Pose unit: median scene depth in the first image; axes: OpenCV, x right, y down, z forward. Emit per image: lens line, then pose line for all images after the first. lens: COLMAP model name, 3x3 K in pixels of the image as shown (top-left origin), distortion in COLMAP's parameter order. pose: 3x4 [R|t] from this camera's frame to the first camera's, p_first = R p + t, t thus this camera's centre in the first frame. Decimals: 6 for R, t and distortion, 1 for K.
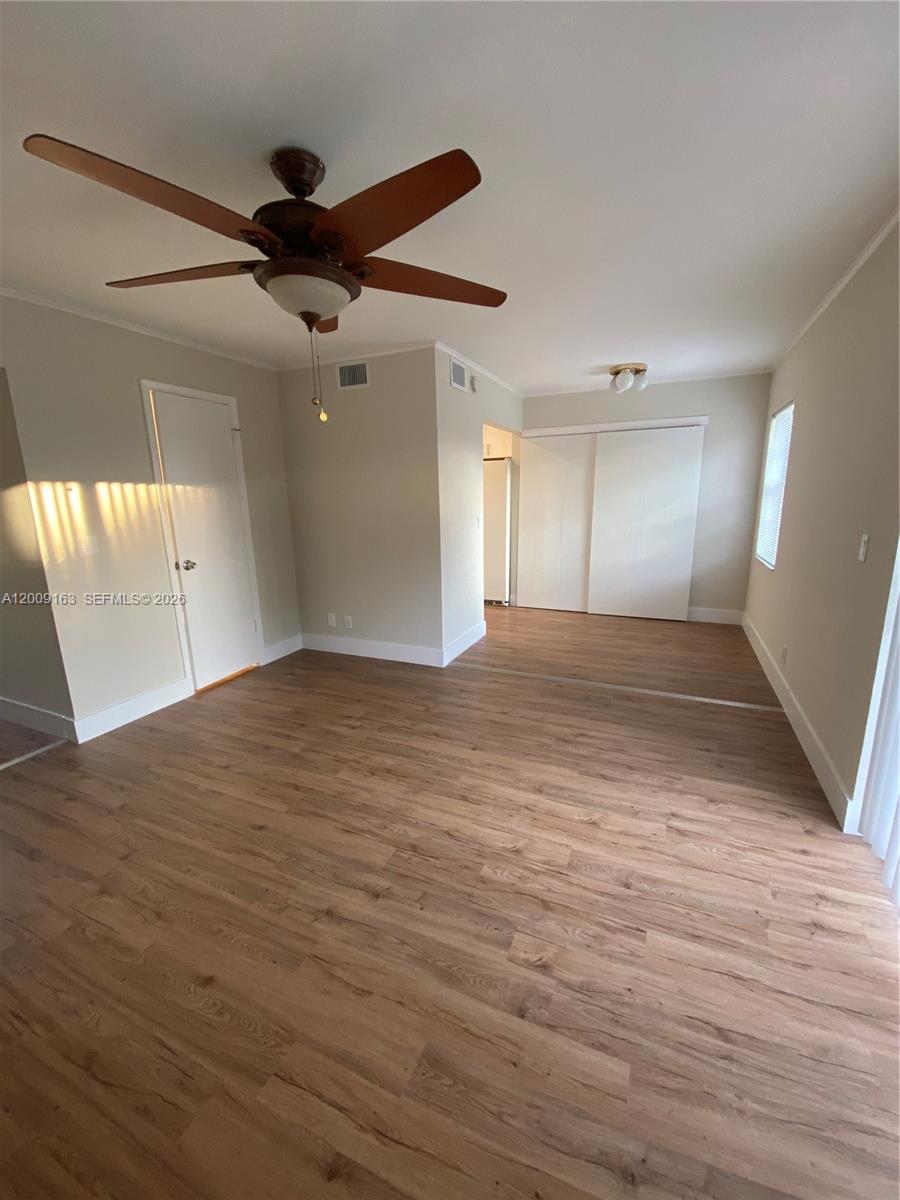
lens RADIAL K [[481.6, 0, 451.1], [0, 481.6, 599.1], [0, 0, 1]] dist [0.009506, -0.000499]
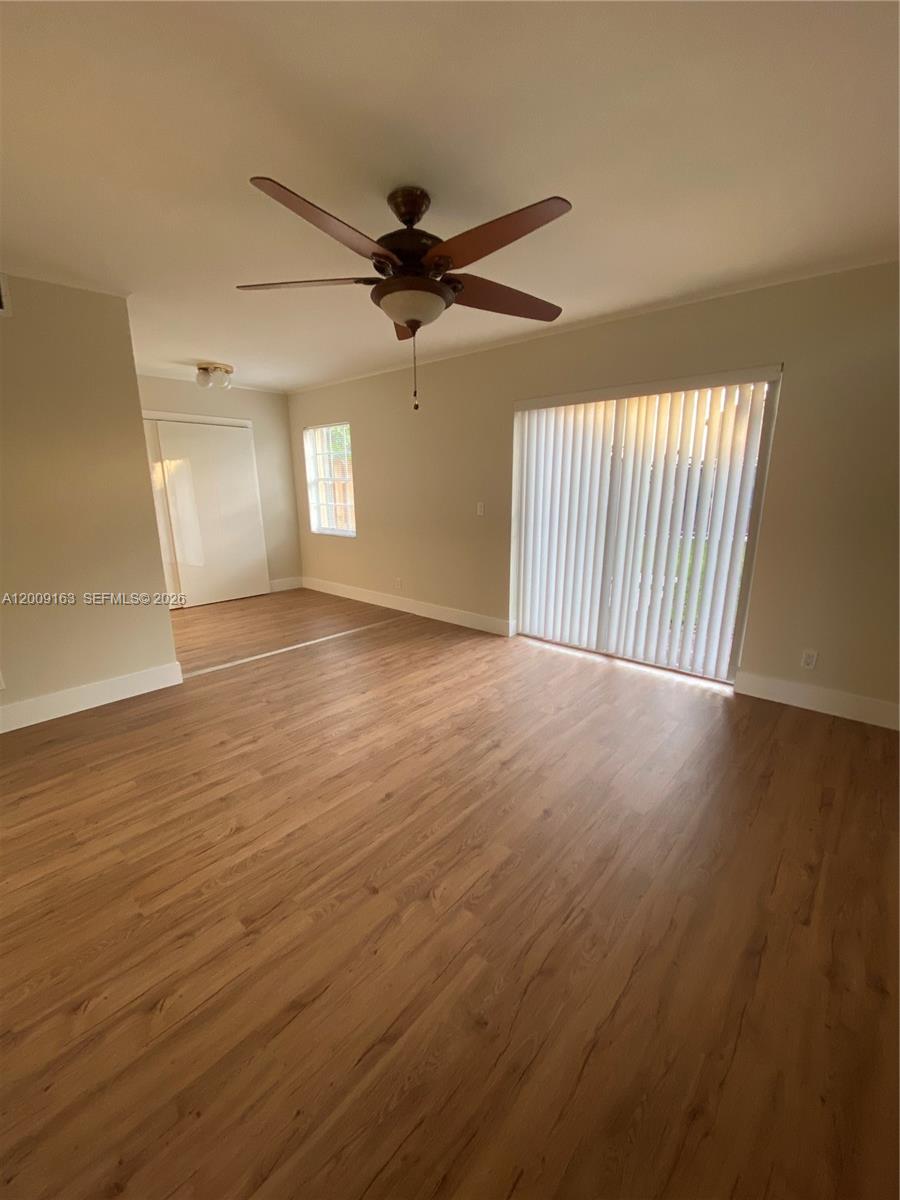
lens RADIAL K [[481.6, 0, 451.0], [0, 481.6, 601.7], [0, 0, 1]] dist [0.009506, -0.000499]
pose [[0.302778, -0.210156, 0.929602, -0.895470], [0.207102, 0.966586, 0.151062, -0.037929], [-0.930287, 0.146784, 0.336185, 0.347960]]
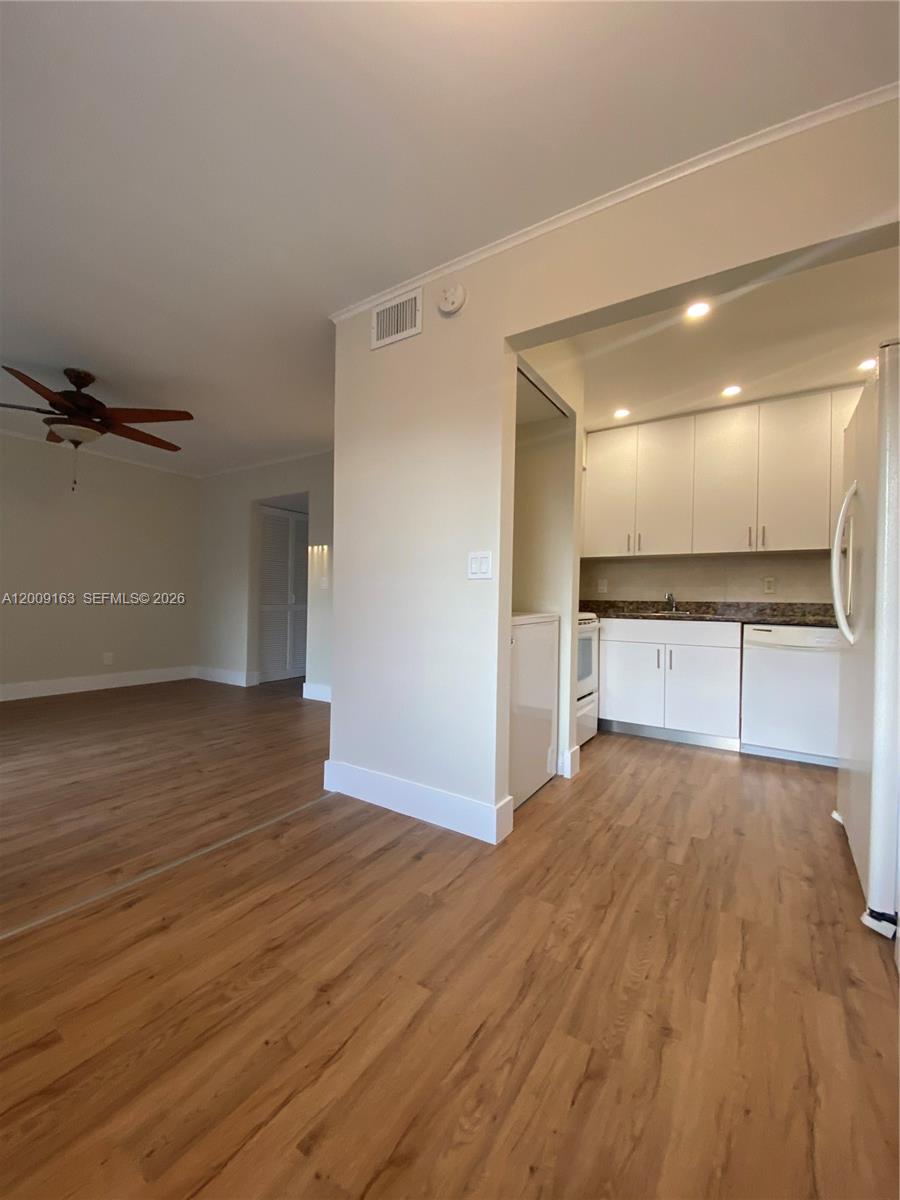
lens RADIAL K [[481.6, 0, 450.1], [0, 481.6, 601.2], [0, 0, 1]] dist [0.009506, -0.000499]
pose [[-0.156531, 0.015291, -0.987555, 0.826320], [-0.236466, 0.970220, 0.052503, -0.246428], [0.958948, 0.241741, -0.148254, 1.677220]]
